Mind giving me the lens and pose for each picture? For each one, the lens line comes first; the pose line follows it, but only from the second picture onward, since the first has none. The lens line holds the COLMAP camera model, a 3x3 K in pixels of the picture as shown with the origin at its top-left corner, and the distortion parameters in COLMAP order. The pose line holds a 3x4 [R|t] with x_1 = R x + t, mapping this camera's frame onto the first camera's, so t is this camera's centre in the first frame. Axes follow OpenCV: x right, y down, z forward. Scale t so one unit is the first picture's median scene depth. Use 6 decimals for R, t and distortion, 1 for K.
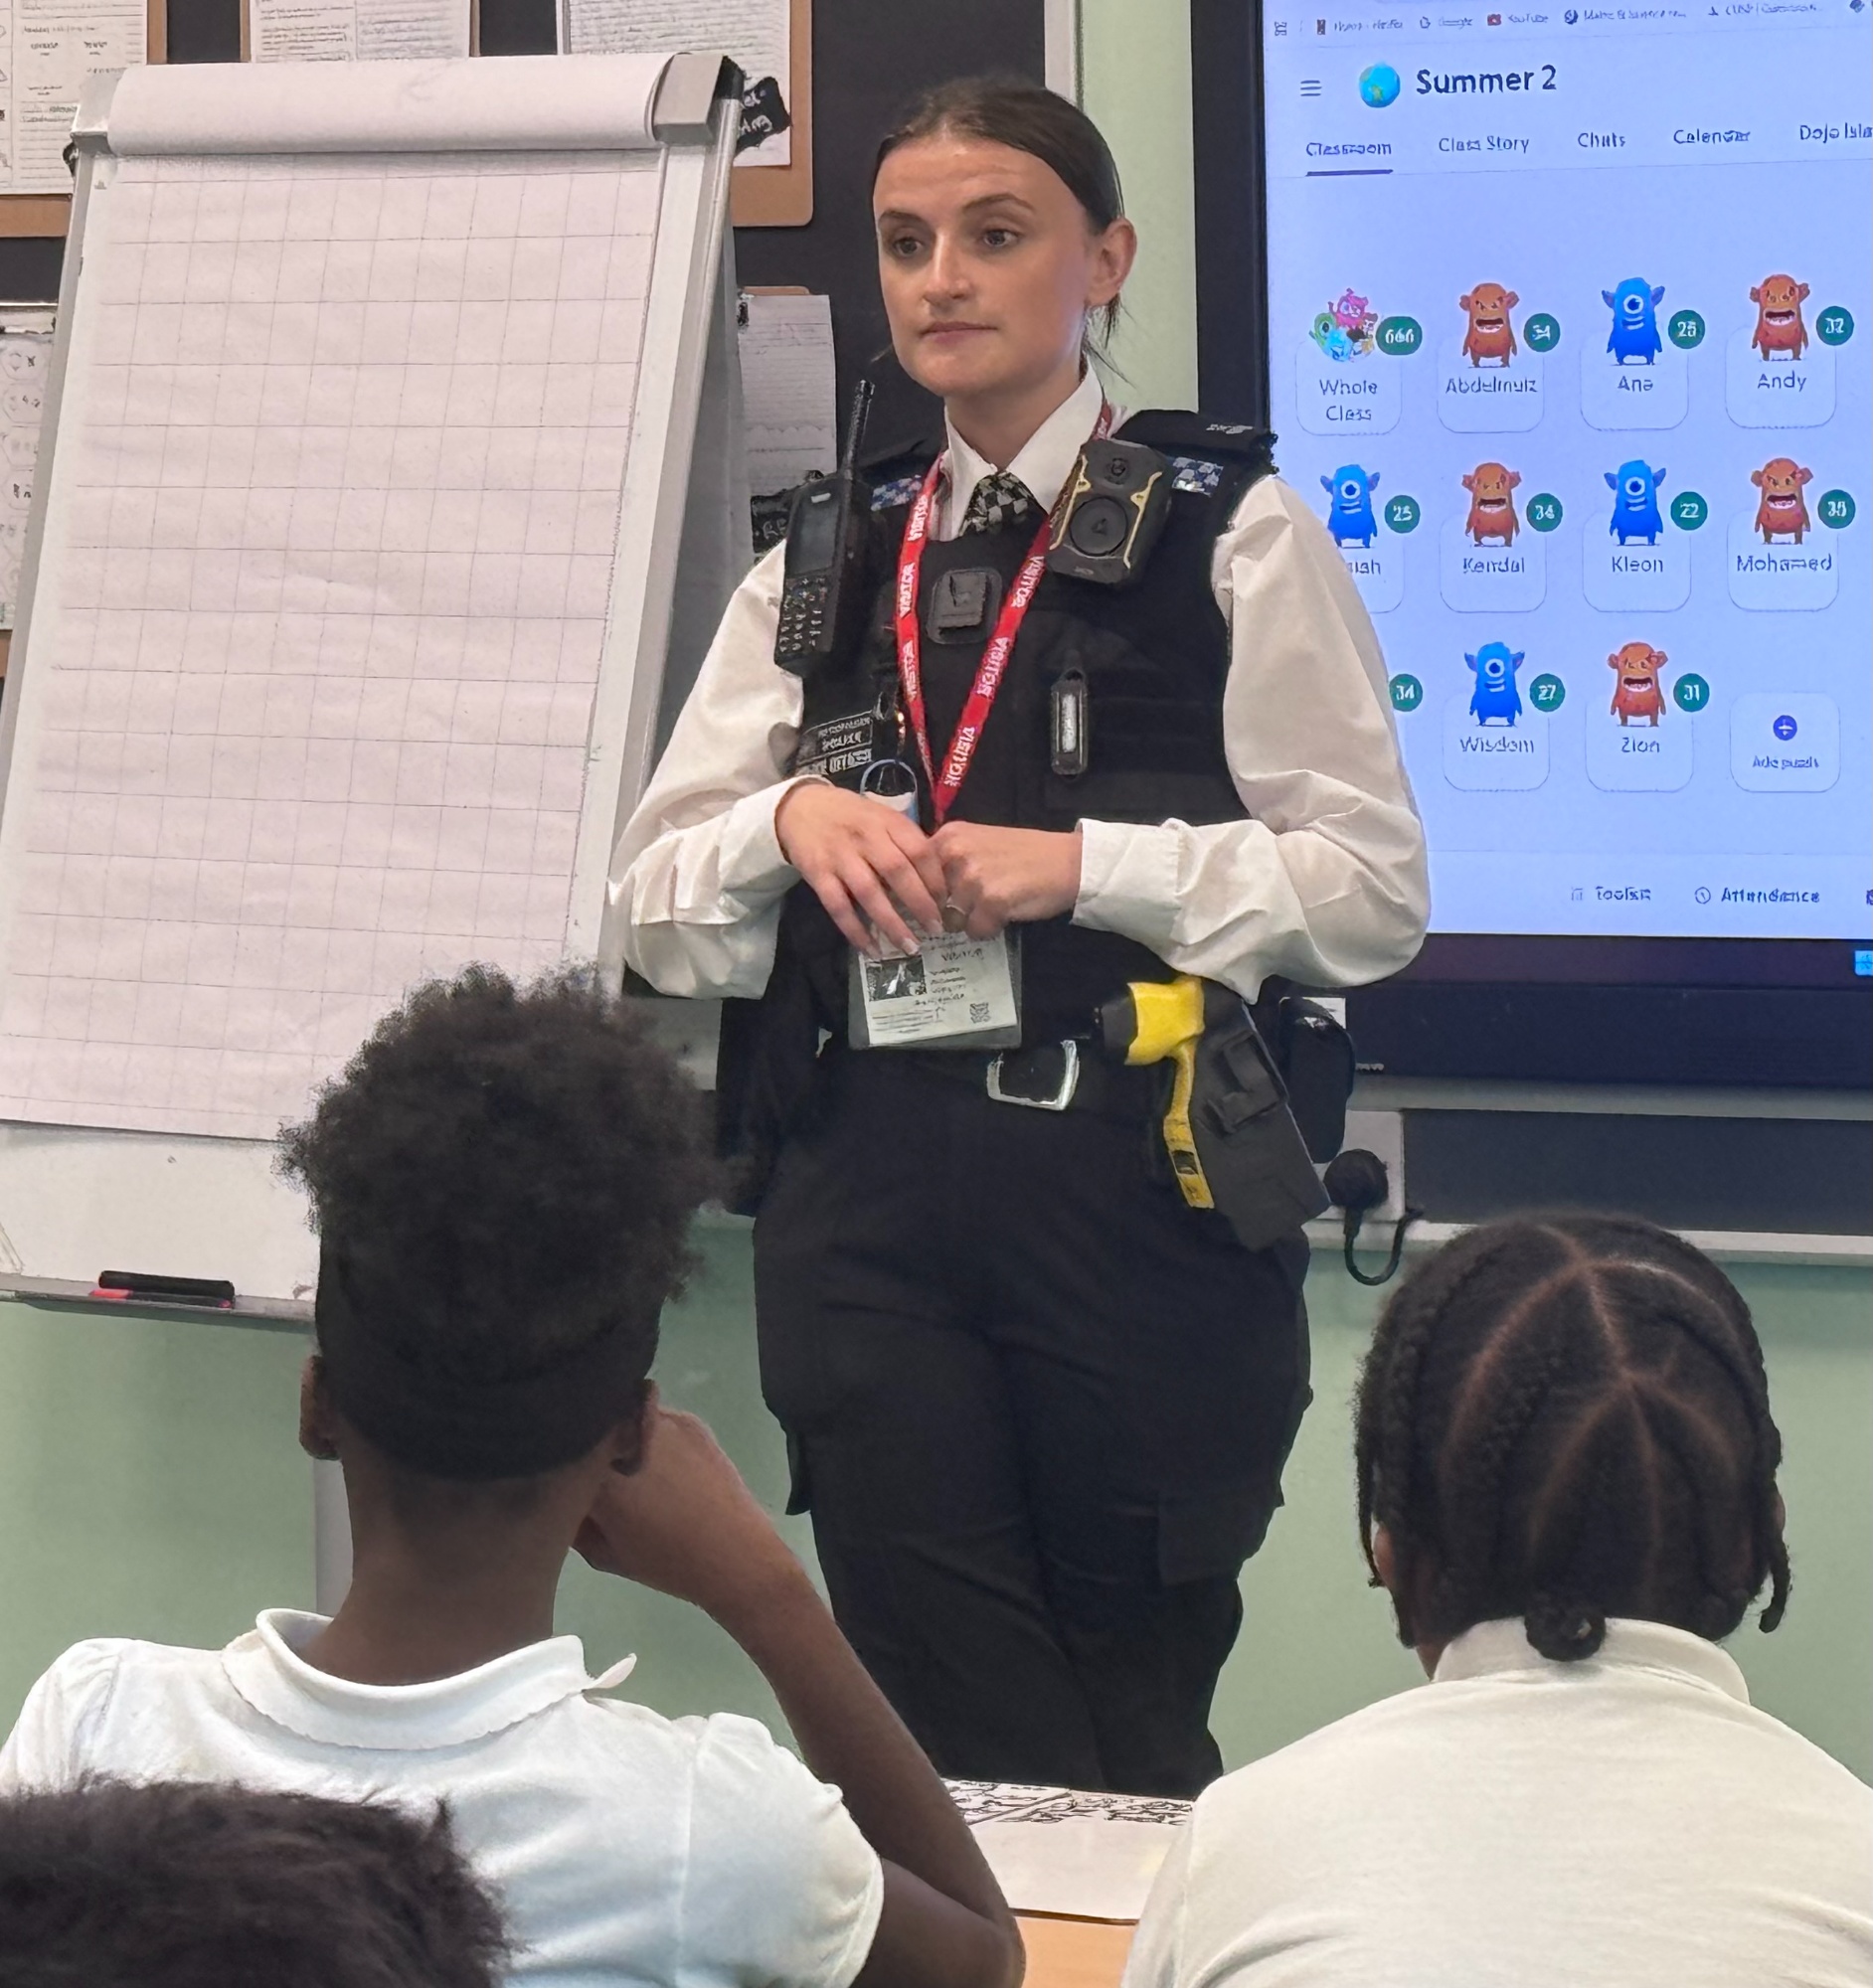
lens RADIAL K [[7742.8, 0, 642.7], [0, 7742.8, 995.2], [0, 0, 1]] dist [-0.818856, 59.482670]
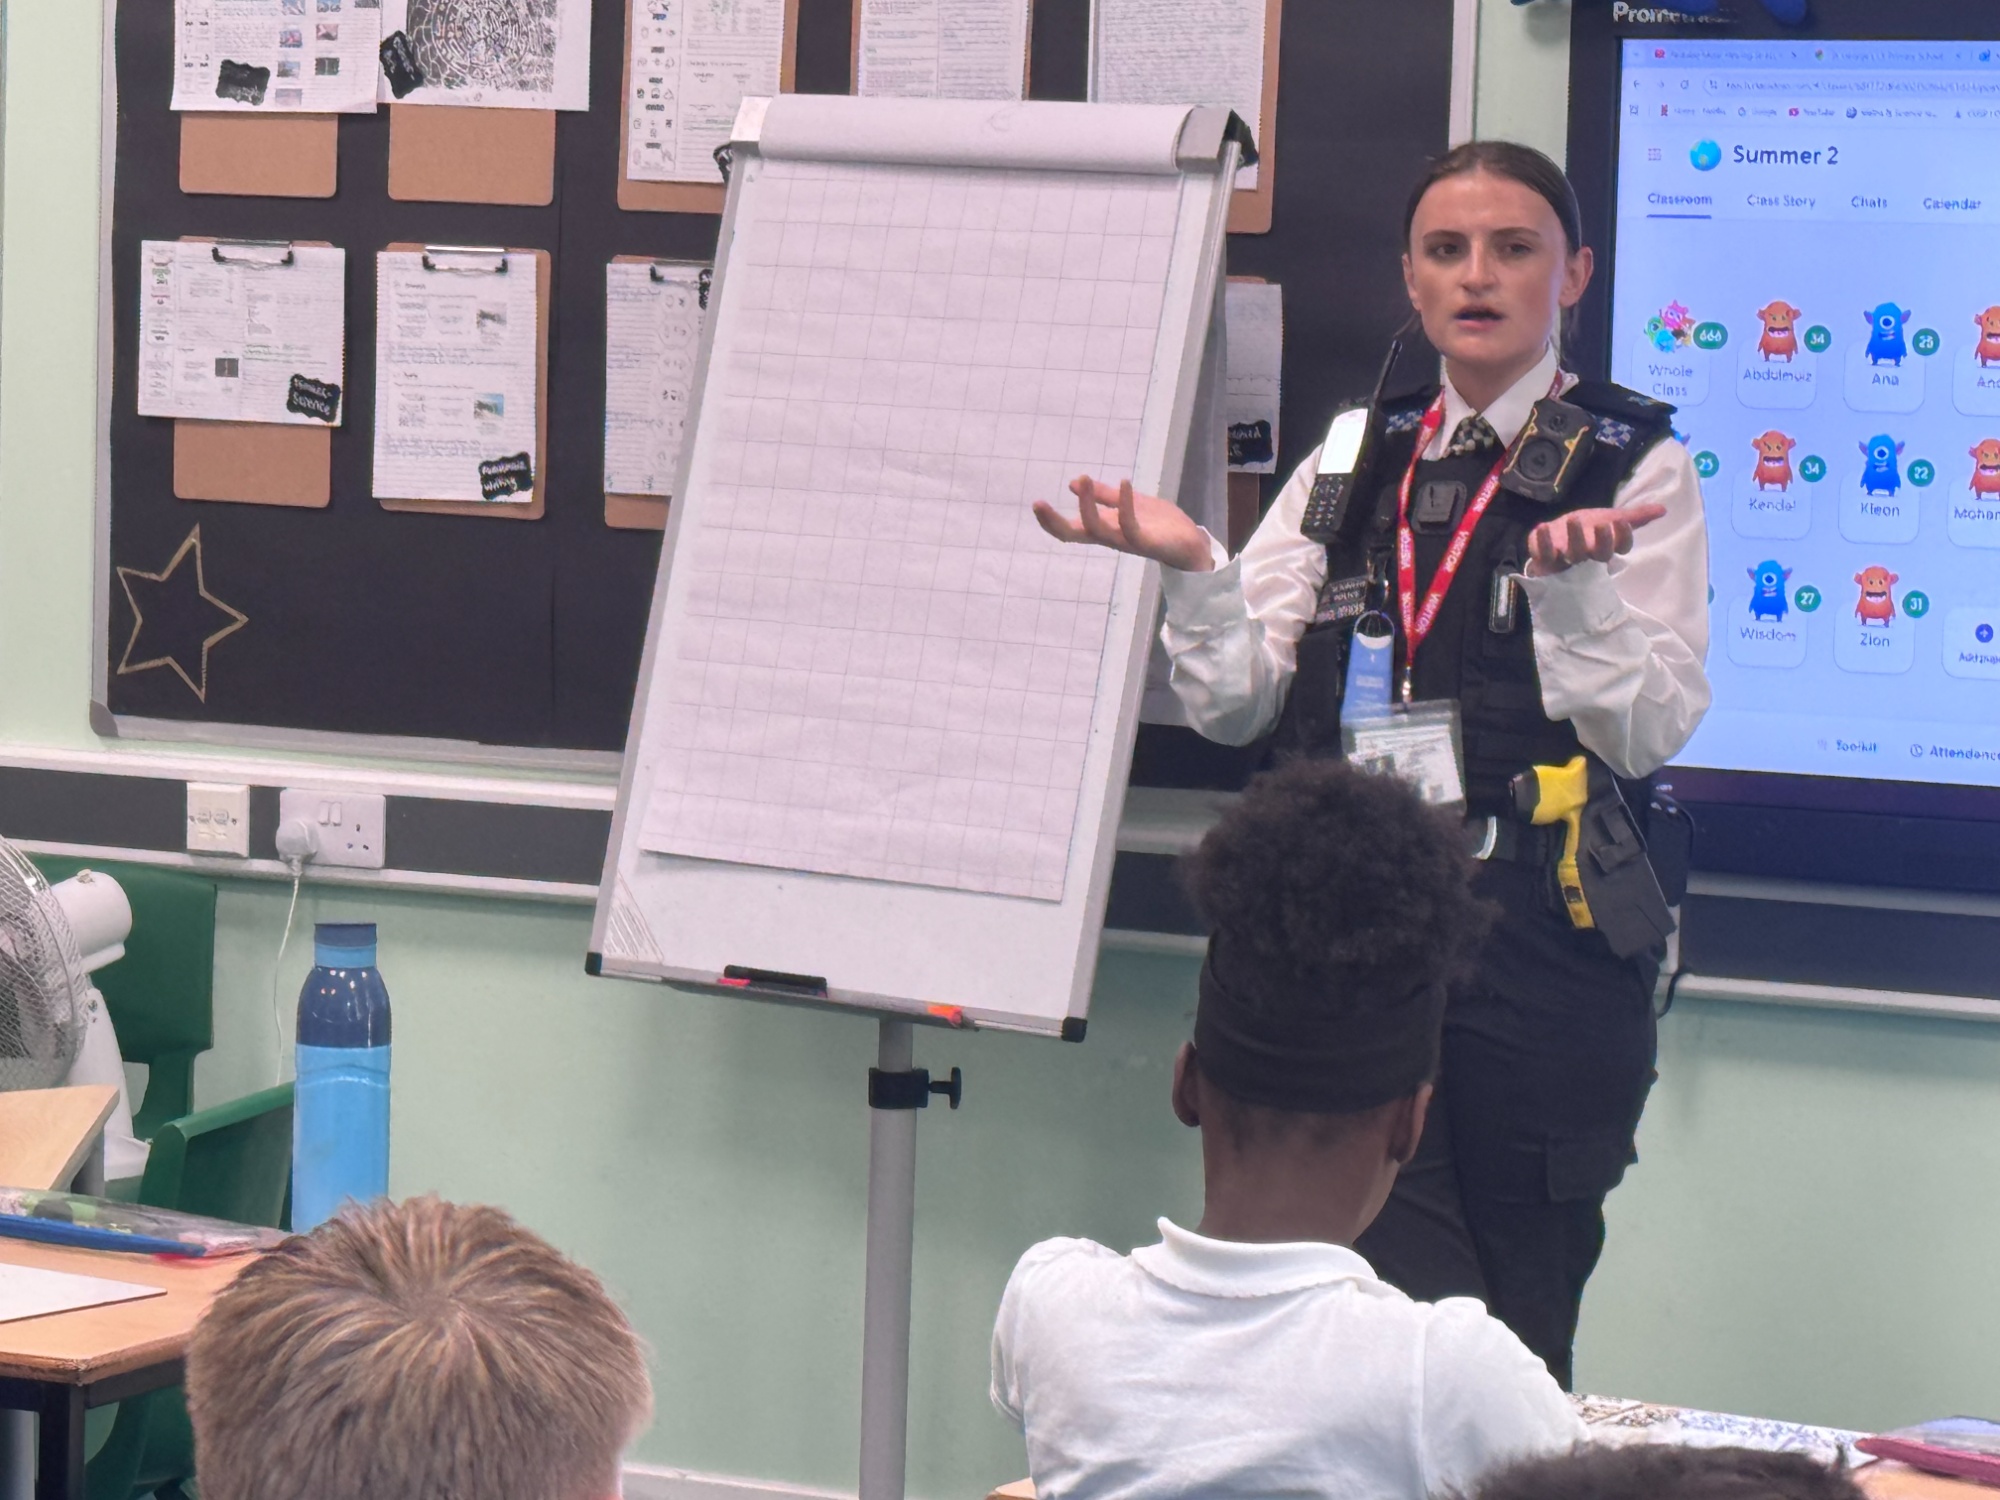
lens RADIAL K [[6496.5, 0, 1000.0], [0, 6496.5, 750.0], [0, 0, 1]] dist [0.041519, 63.789753]
pose [[0.997635, 0.053160, 0.043581, -0.075374], [-0.052277, 0.998409, -0.021139, 0.019857], [-0.044635, 0.018810, 0.998826, -0.164342]]
